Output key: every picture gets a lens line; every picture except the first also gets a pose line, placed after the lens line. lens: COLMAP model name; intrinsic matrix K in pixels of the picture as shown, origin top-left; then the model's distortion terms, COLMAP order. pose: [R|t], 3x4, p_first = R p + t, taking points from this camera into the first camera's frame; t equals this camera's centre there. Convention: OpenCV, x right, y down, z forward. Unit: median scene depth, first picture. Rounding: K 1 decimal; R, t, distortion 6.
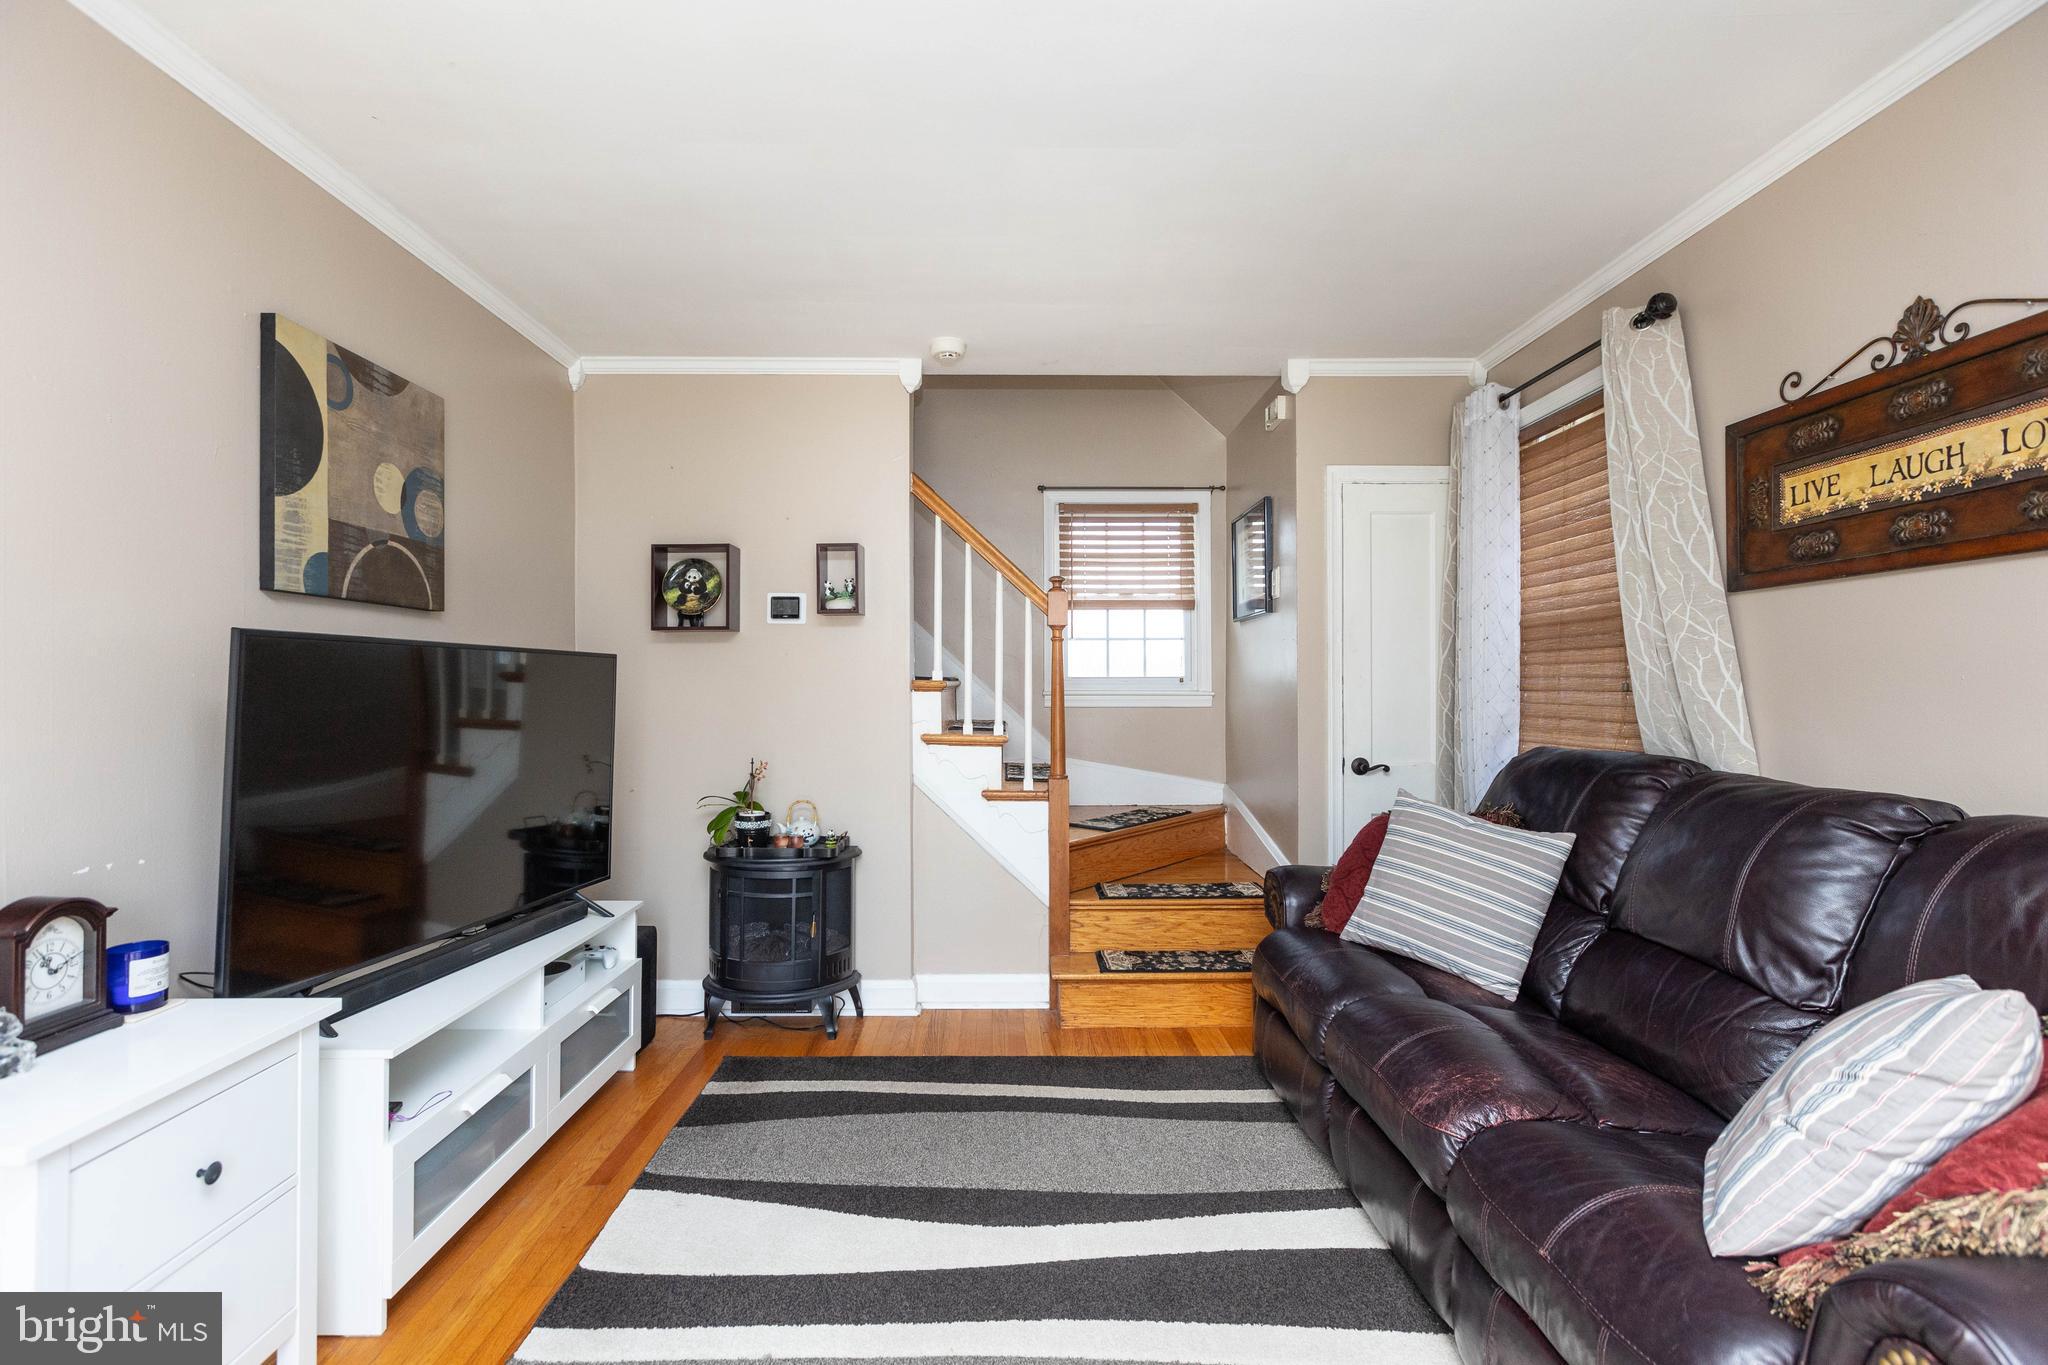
lens RADIAL K [[919.6, 0, 1021.2], [0, 919.6, 675.4], [0, 0, 1]] dist [0.002975, -0.000139]
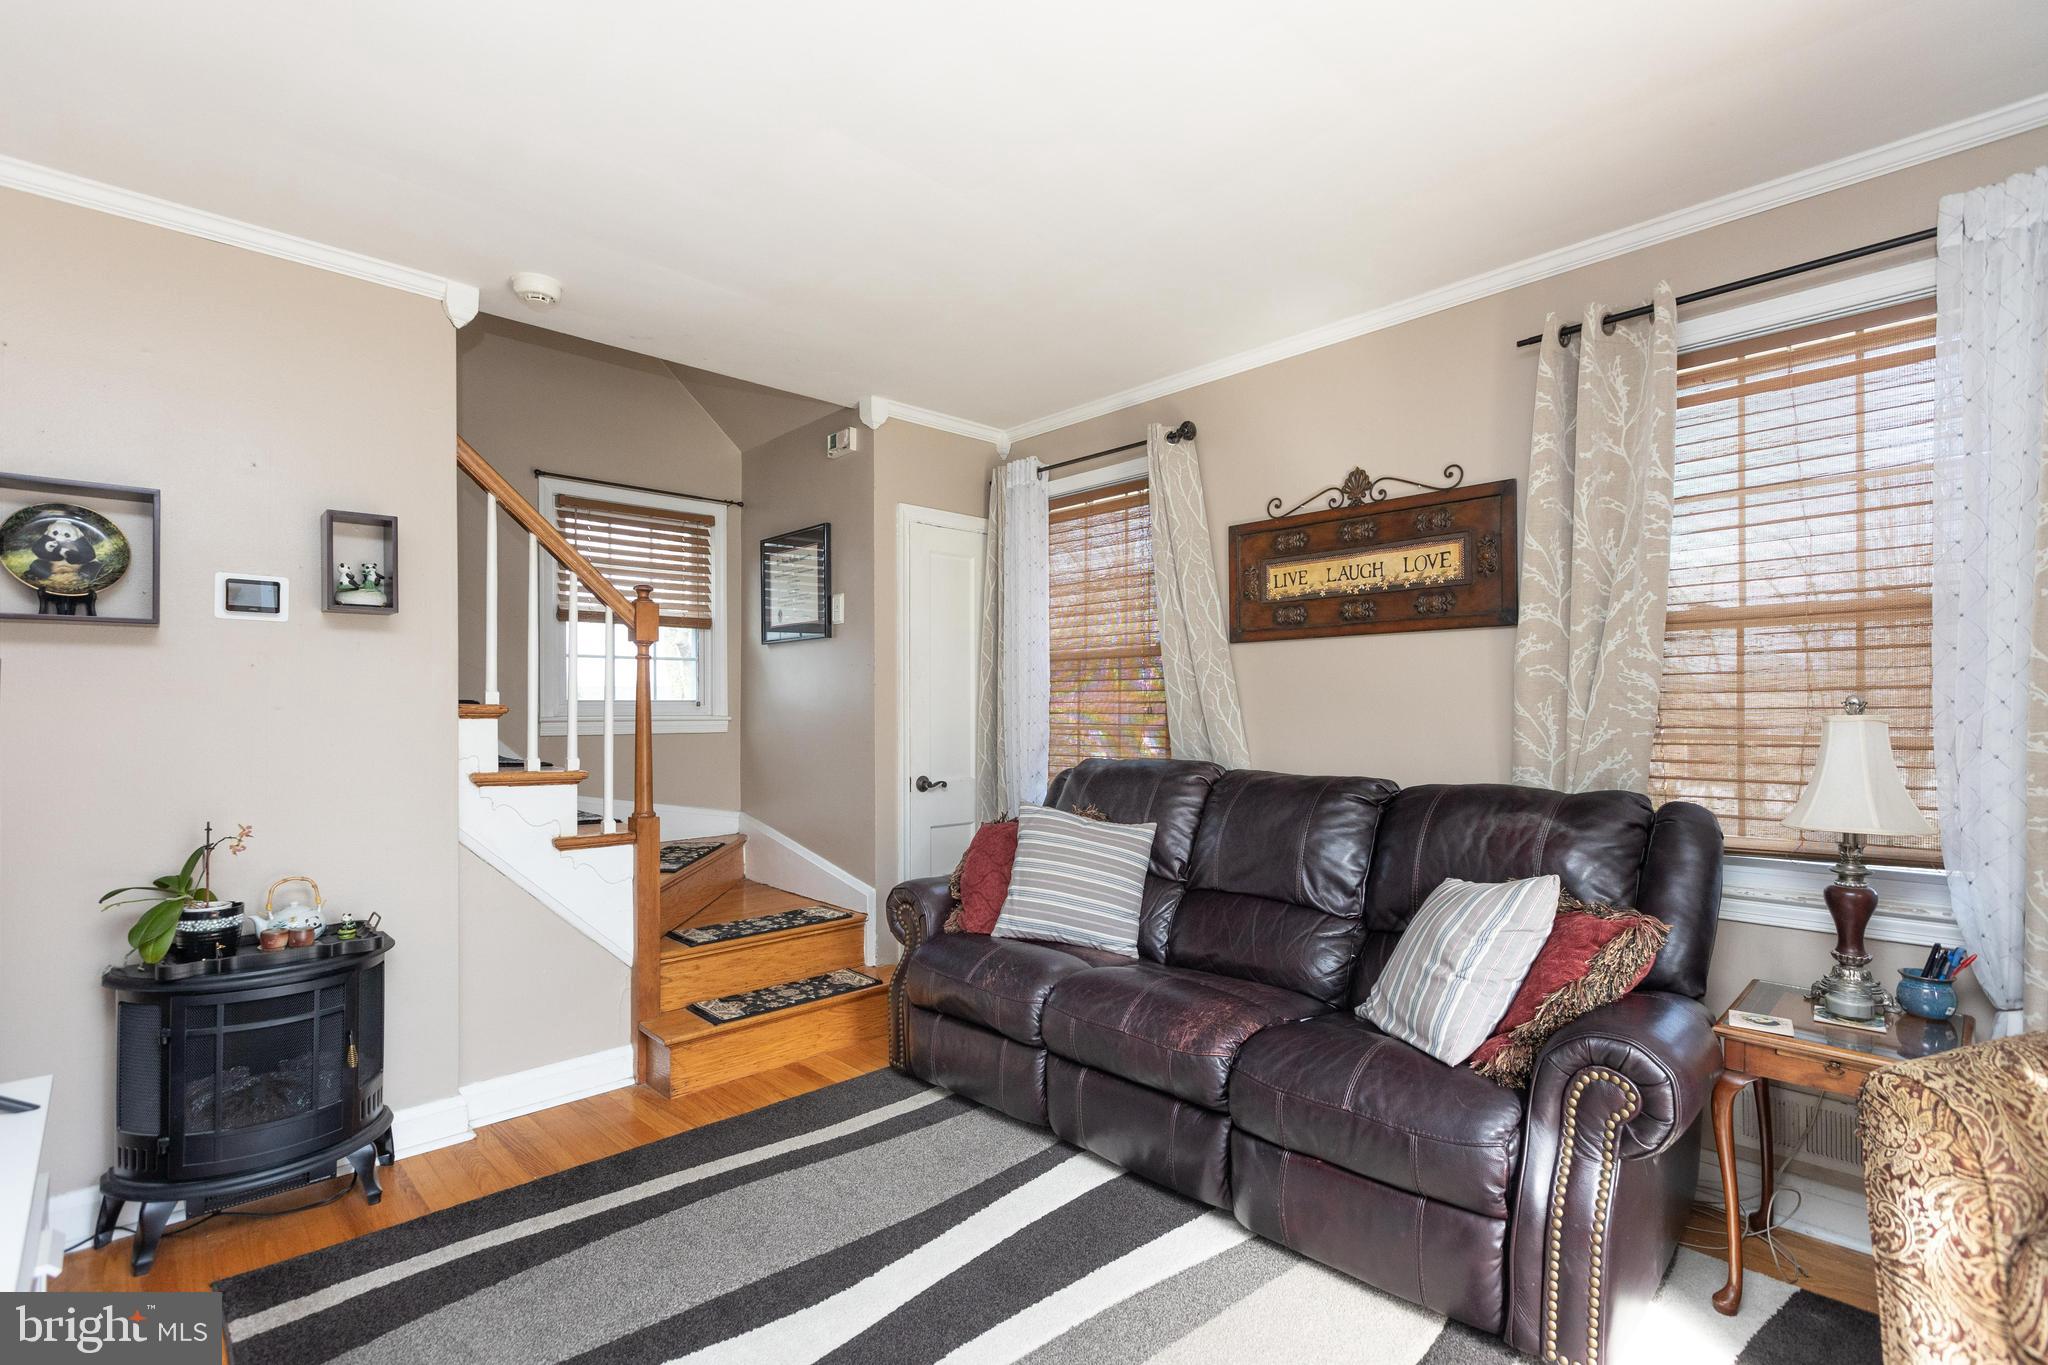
lens RADIAL K [[935.6, 0, 1025.1], [0, 935.6, 700.9], [0, 0, 1]] dist [0.001449, 0.000006]
pose [[0.731865, 0.003851, 0.681439, -0.318588], [-0.005642, 0.999984, 0.000408, -0.000267], [-0.681426, -0.004143, 0.731875, 0.113559]]
